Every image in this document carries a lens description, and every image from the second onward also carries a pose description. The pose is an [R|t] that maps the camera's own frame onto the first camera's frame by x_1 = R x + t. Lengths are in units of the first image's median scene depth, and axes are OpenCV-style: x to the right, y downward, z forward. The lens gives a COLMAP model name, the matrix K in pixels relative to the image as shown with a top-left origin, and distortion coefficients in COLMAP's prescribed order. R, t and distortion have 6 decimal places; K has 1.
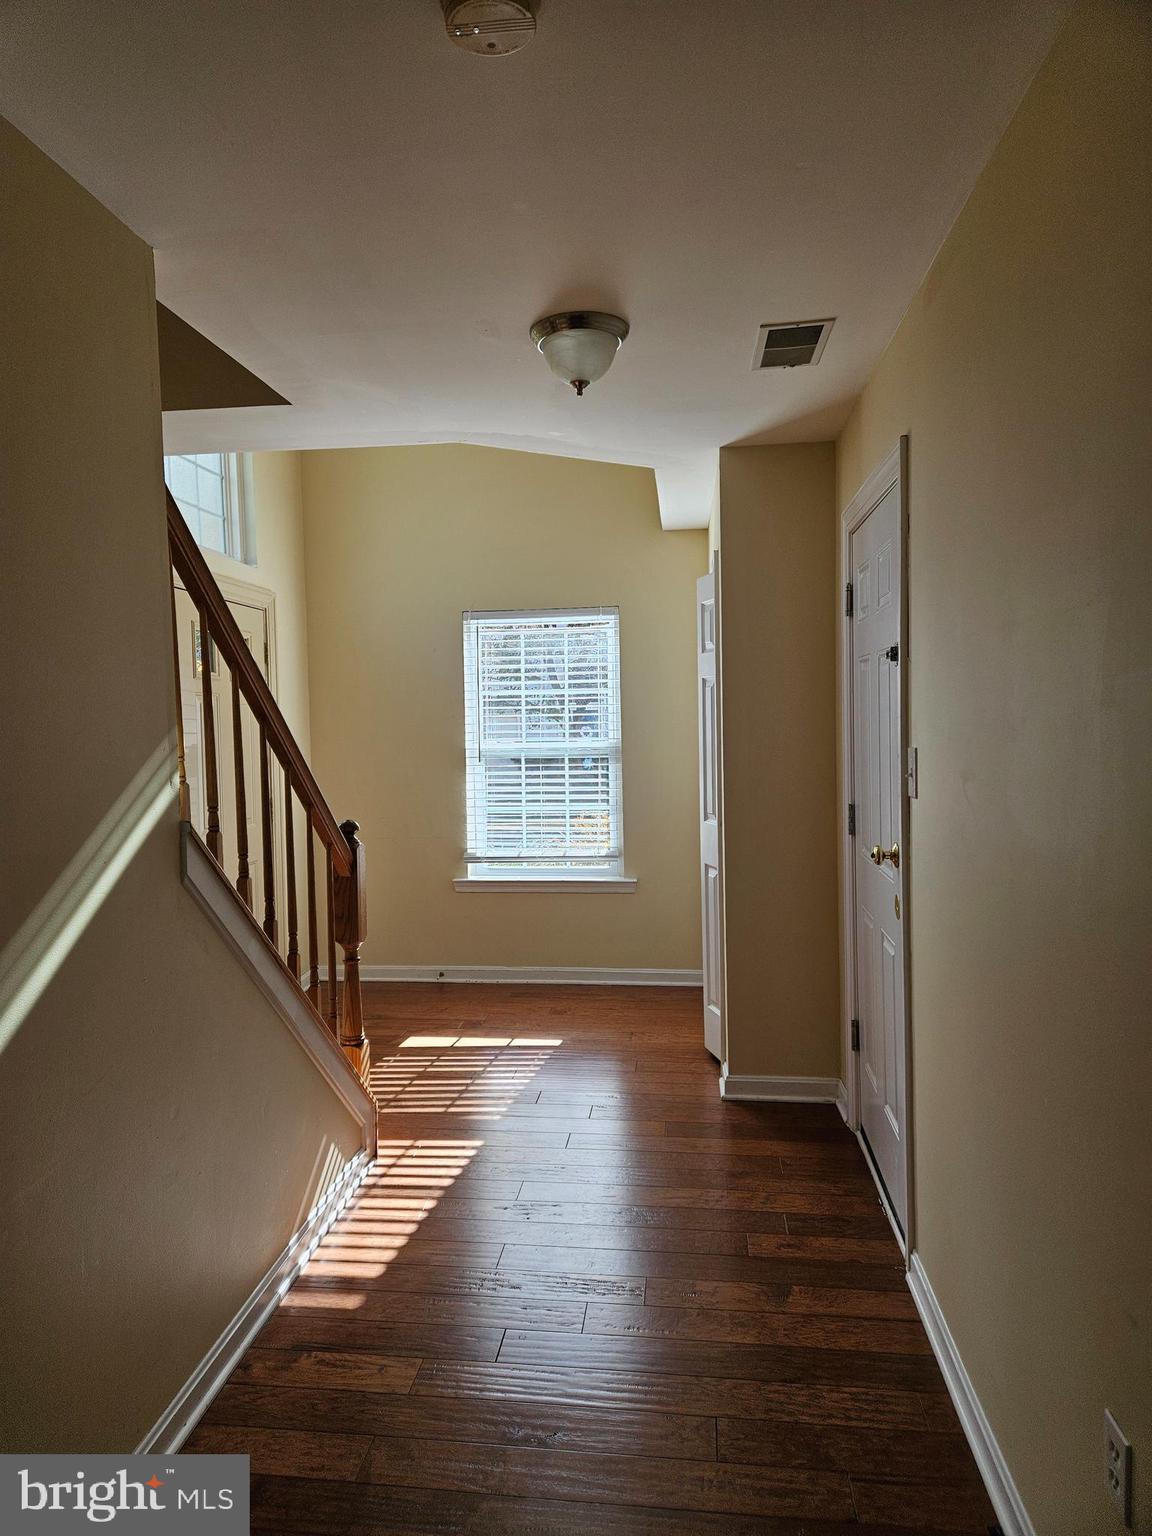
lens RADIAL K [[1021.2, 0, 568.5], [0, 1021.2, 767.0], [0, 0, 1]] dist [0.081583, -0.057825]
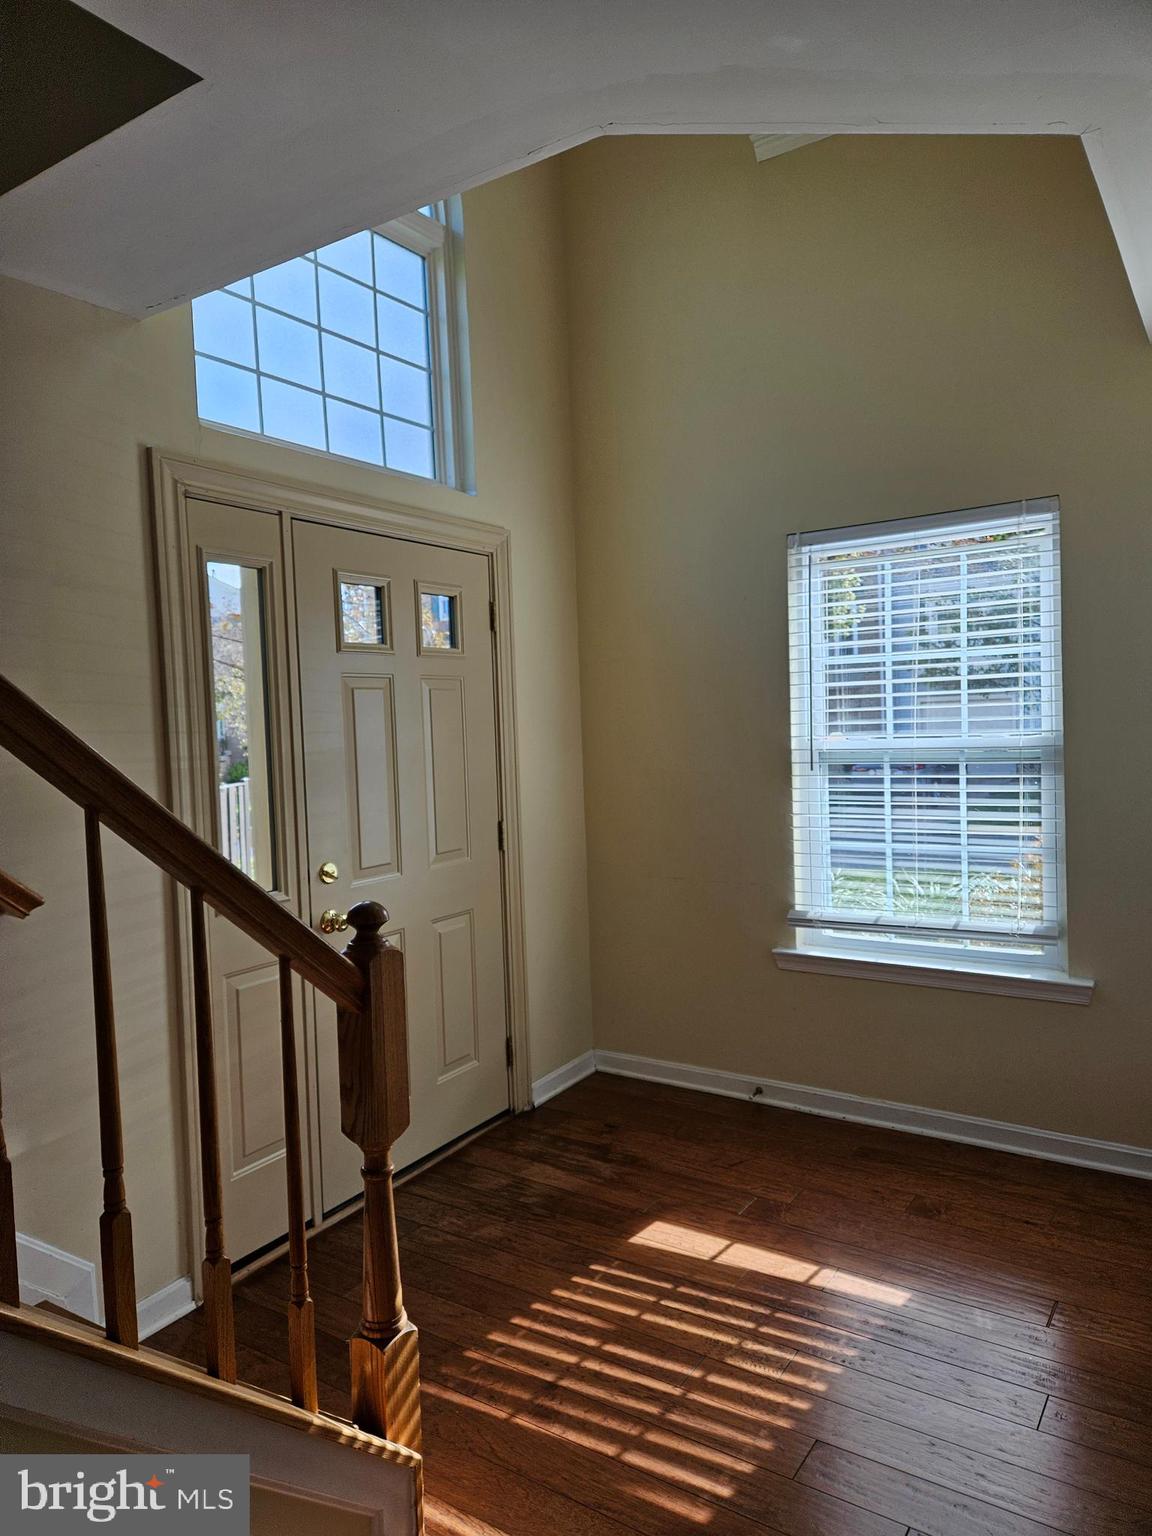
lens RADIAL K [[1021.2, 0, 585.5], [0, 1021.2, 769.4], [0, 0, 1]] dist [0.081583, -0.057825]
pose [[0.892884, 0.010690, -0.450160, 0.073508], [0.003331, 0.999534, 0.030342, -0.025109], [0.450275, -0.028591, 0.892432, 0.366385]]
